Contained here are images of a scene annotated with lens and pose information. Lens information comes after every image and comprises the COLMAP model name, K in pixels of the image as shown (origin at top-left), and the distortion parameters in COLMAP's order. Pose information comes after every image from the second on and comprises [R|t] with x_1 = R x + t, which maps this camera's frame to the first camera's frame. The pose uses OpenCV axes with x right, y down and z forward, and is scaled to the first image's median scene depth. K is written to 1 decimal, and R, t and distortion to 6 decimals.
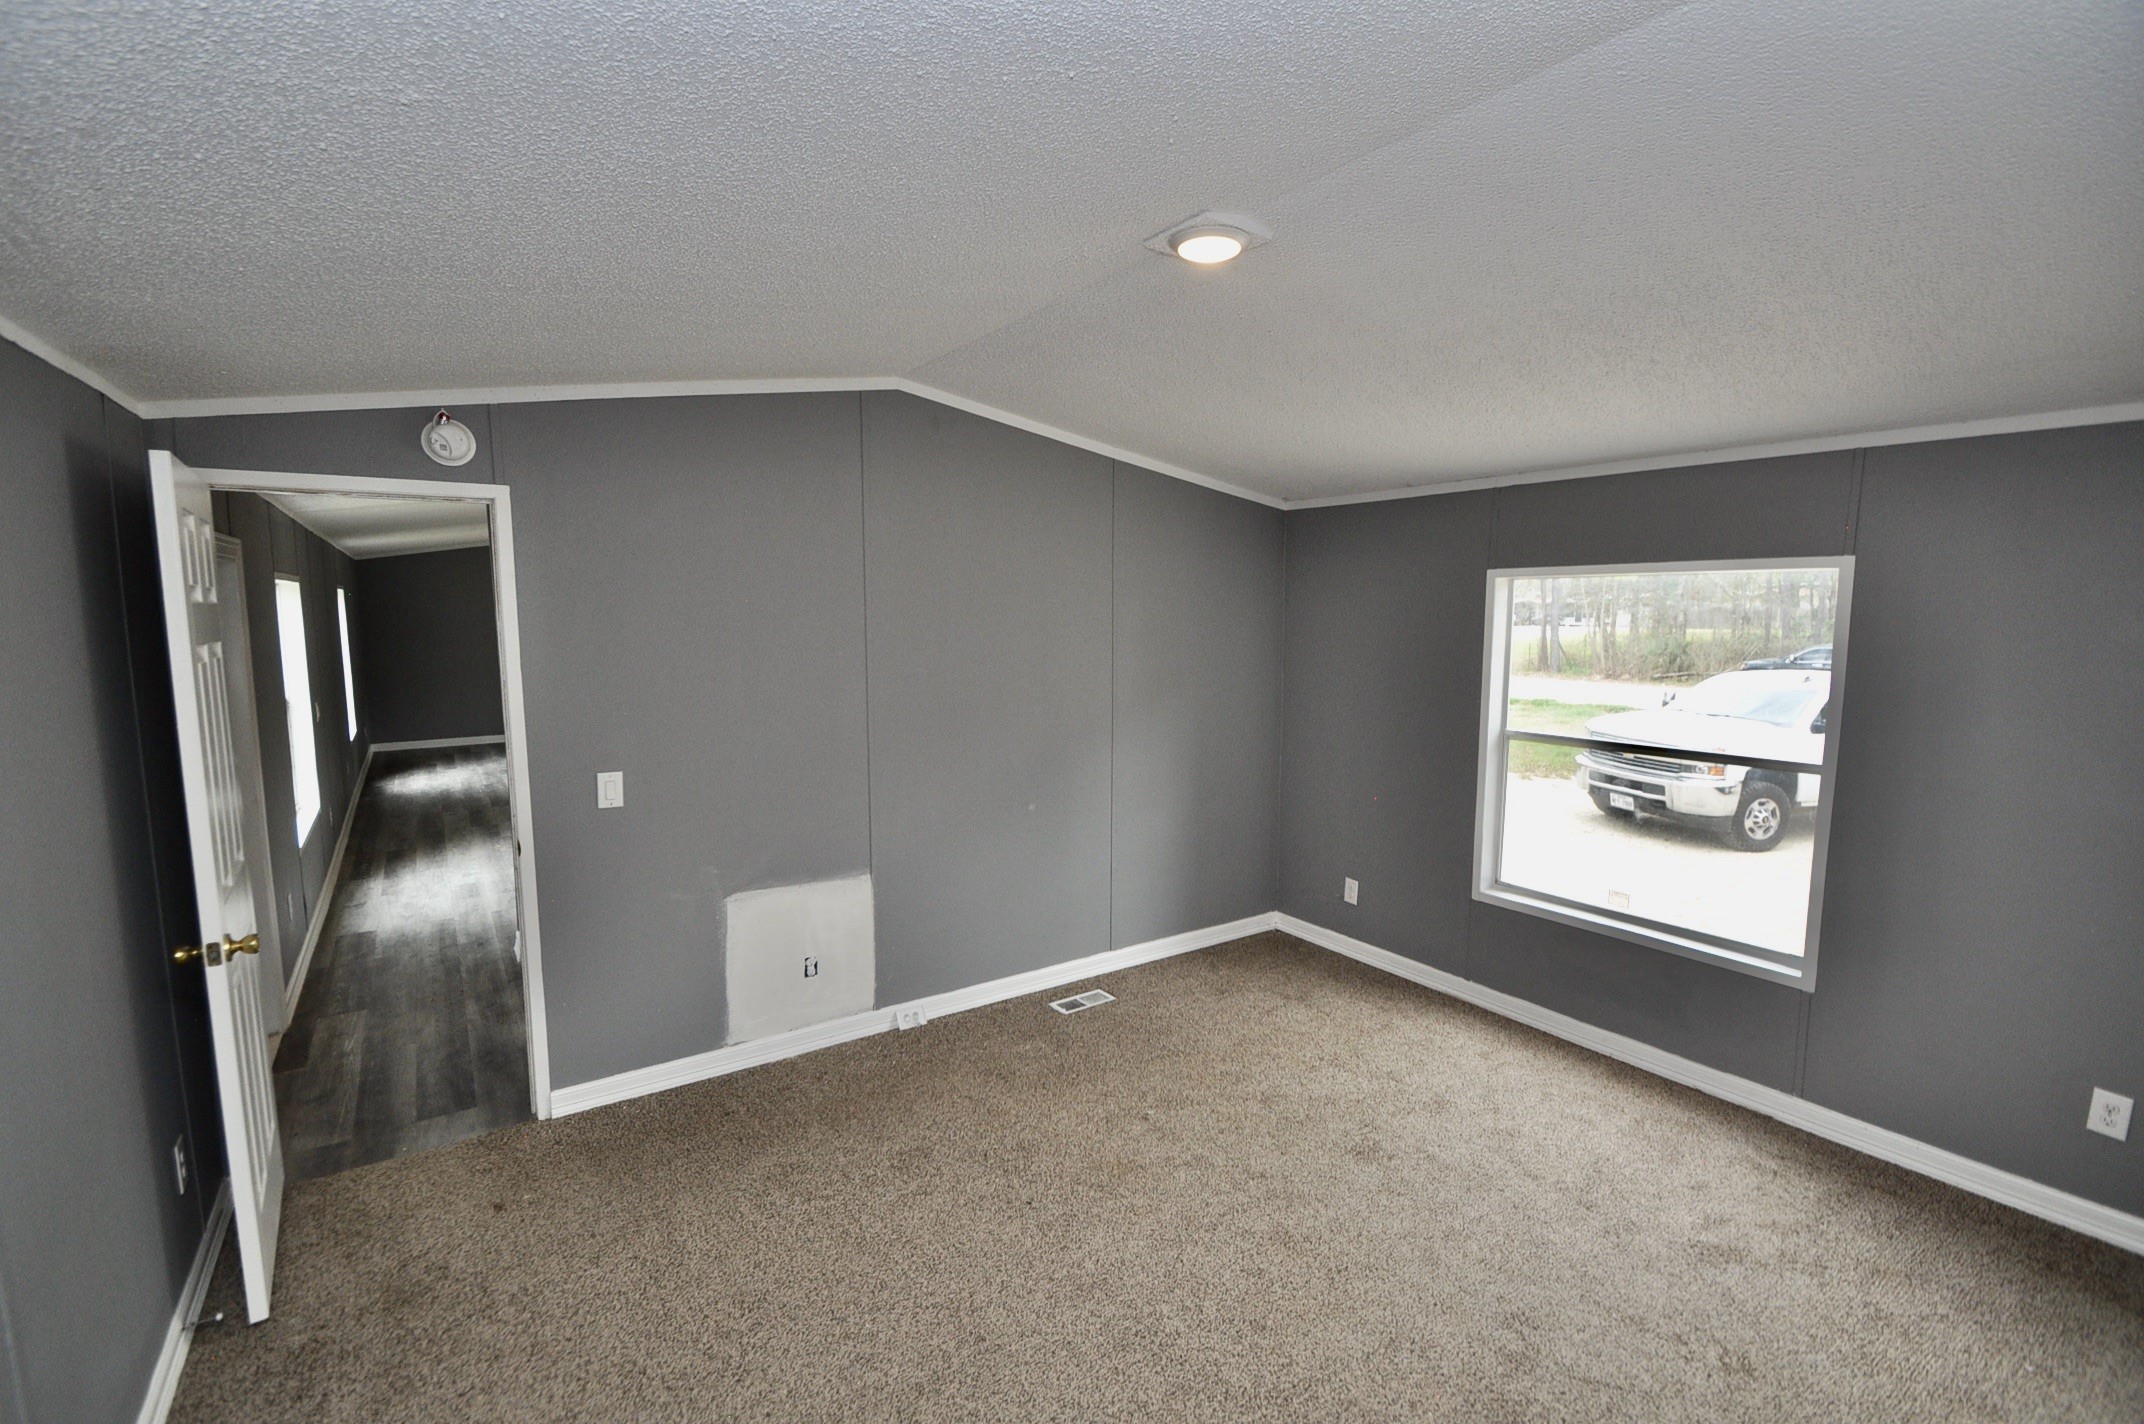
lens RADIAL K [[937.4, 0, 1054.4], [0, 937.4, 713.7], [0, 0, 1]] dist [0.017204, -0.018067]
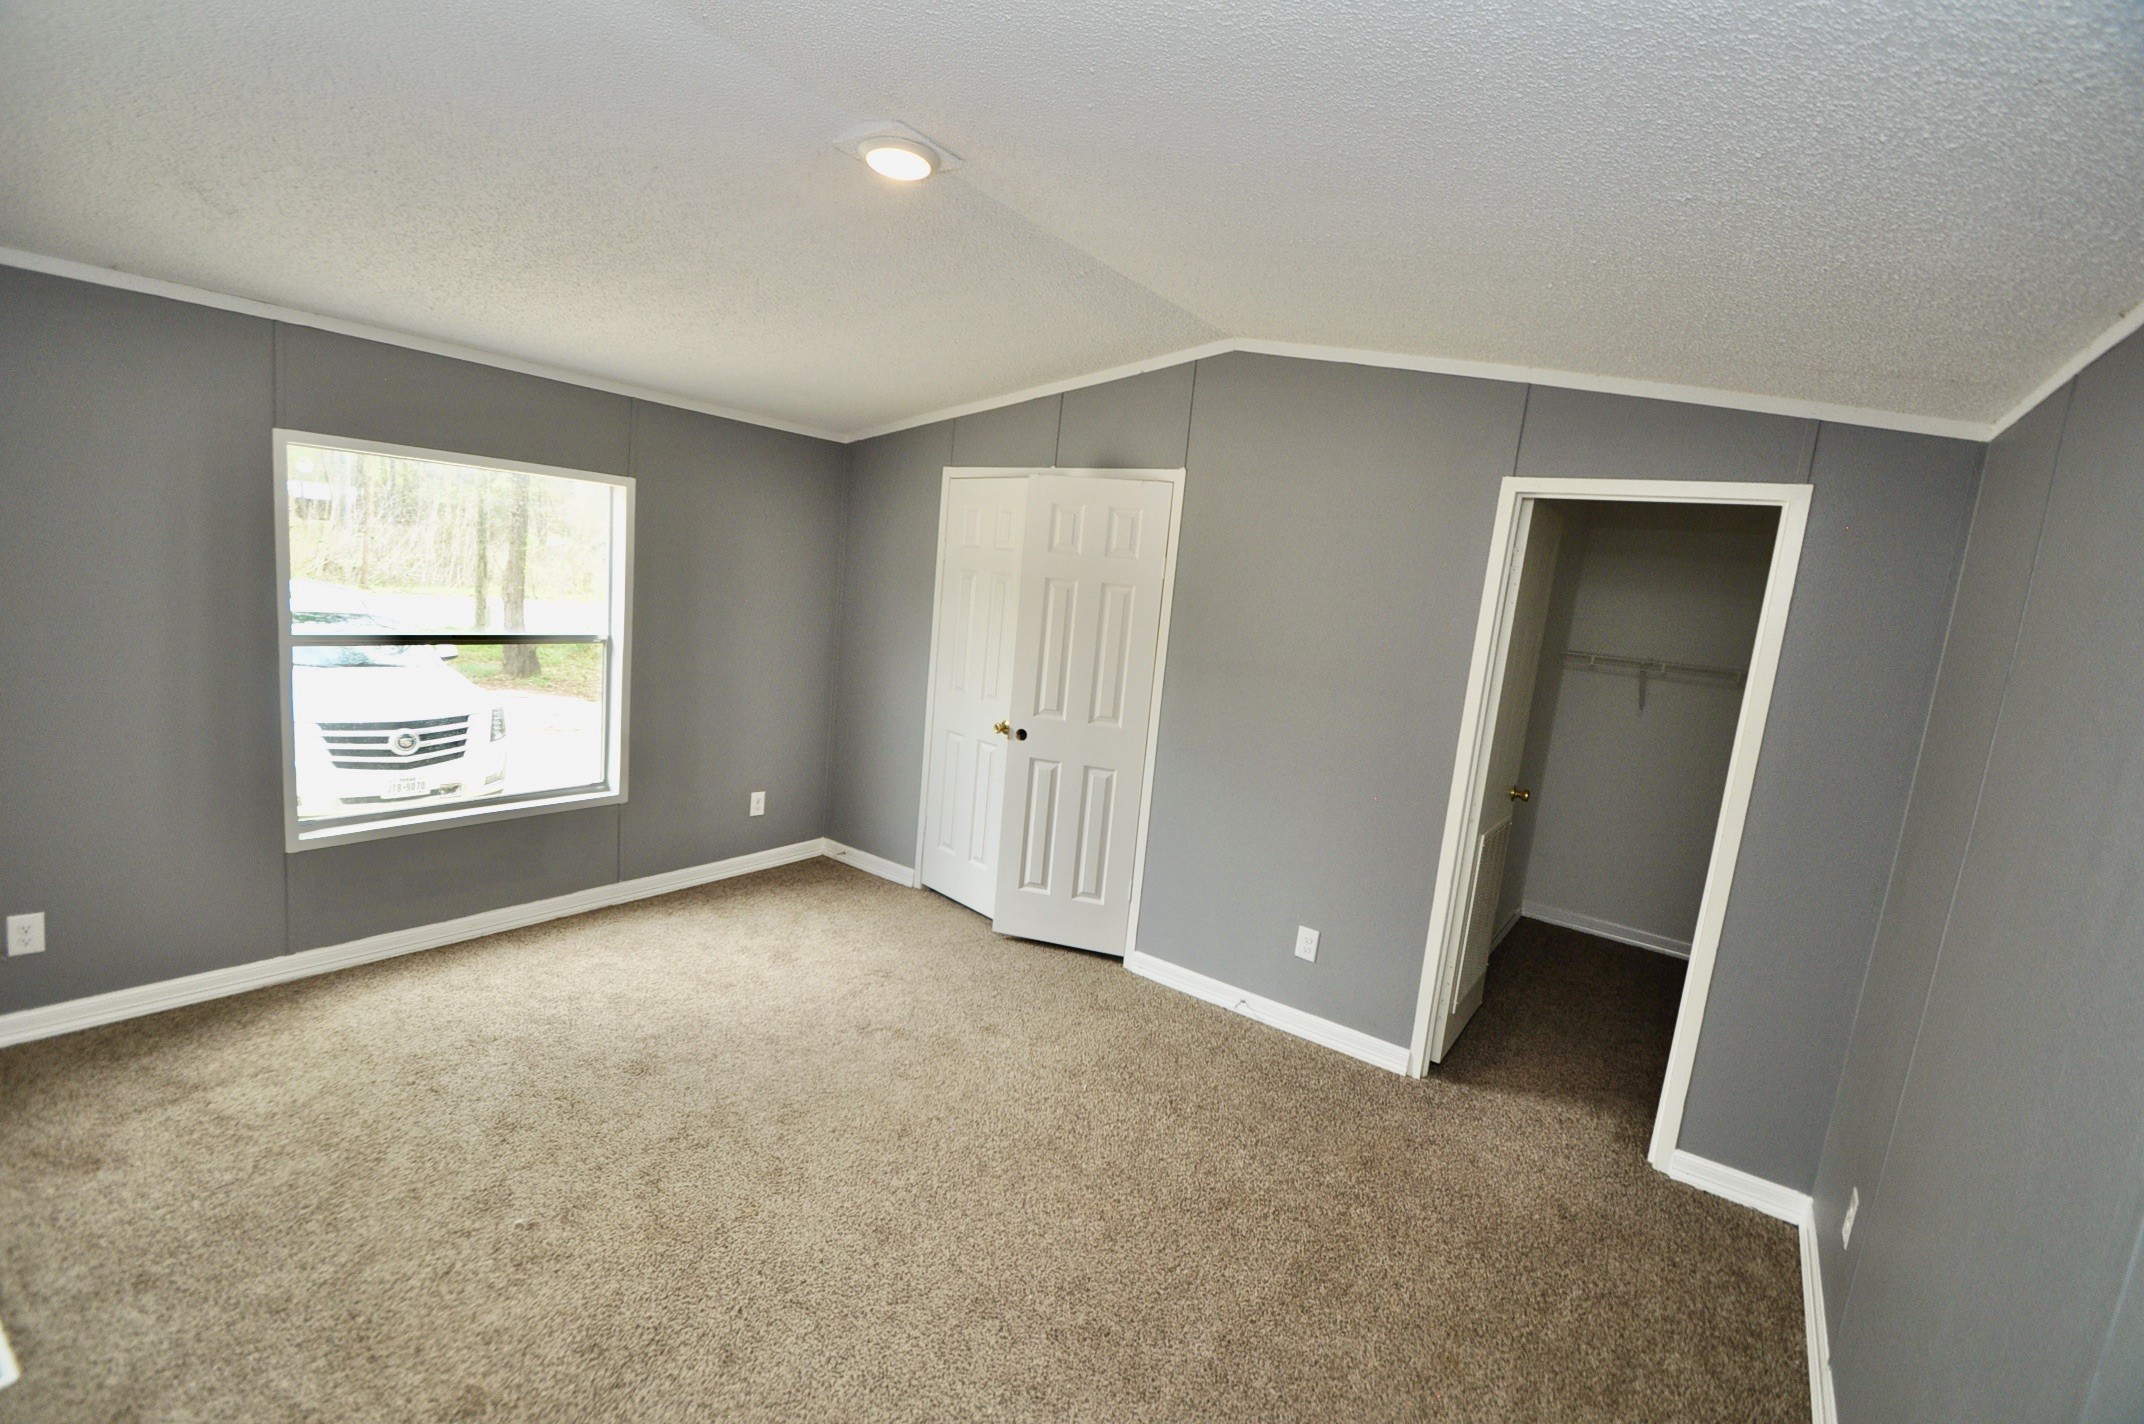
lens RADIAL K [[937.4, 0, 1054.4], [0, 937.4, 713.7], [0, 0, 1]] dist [0.017204, -0.018067]
pose [[-0.332262, -0.177178, 0.926396, -0.616683], [0.011292, 0.981380, 0.191744, -0.080524], [-0.943119, 0.074170, -0.324075, 0.814884]]
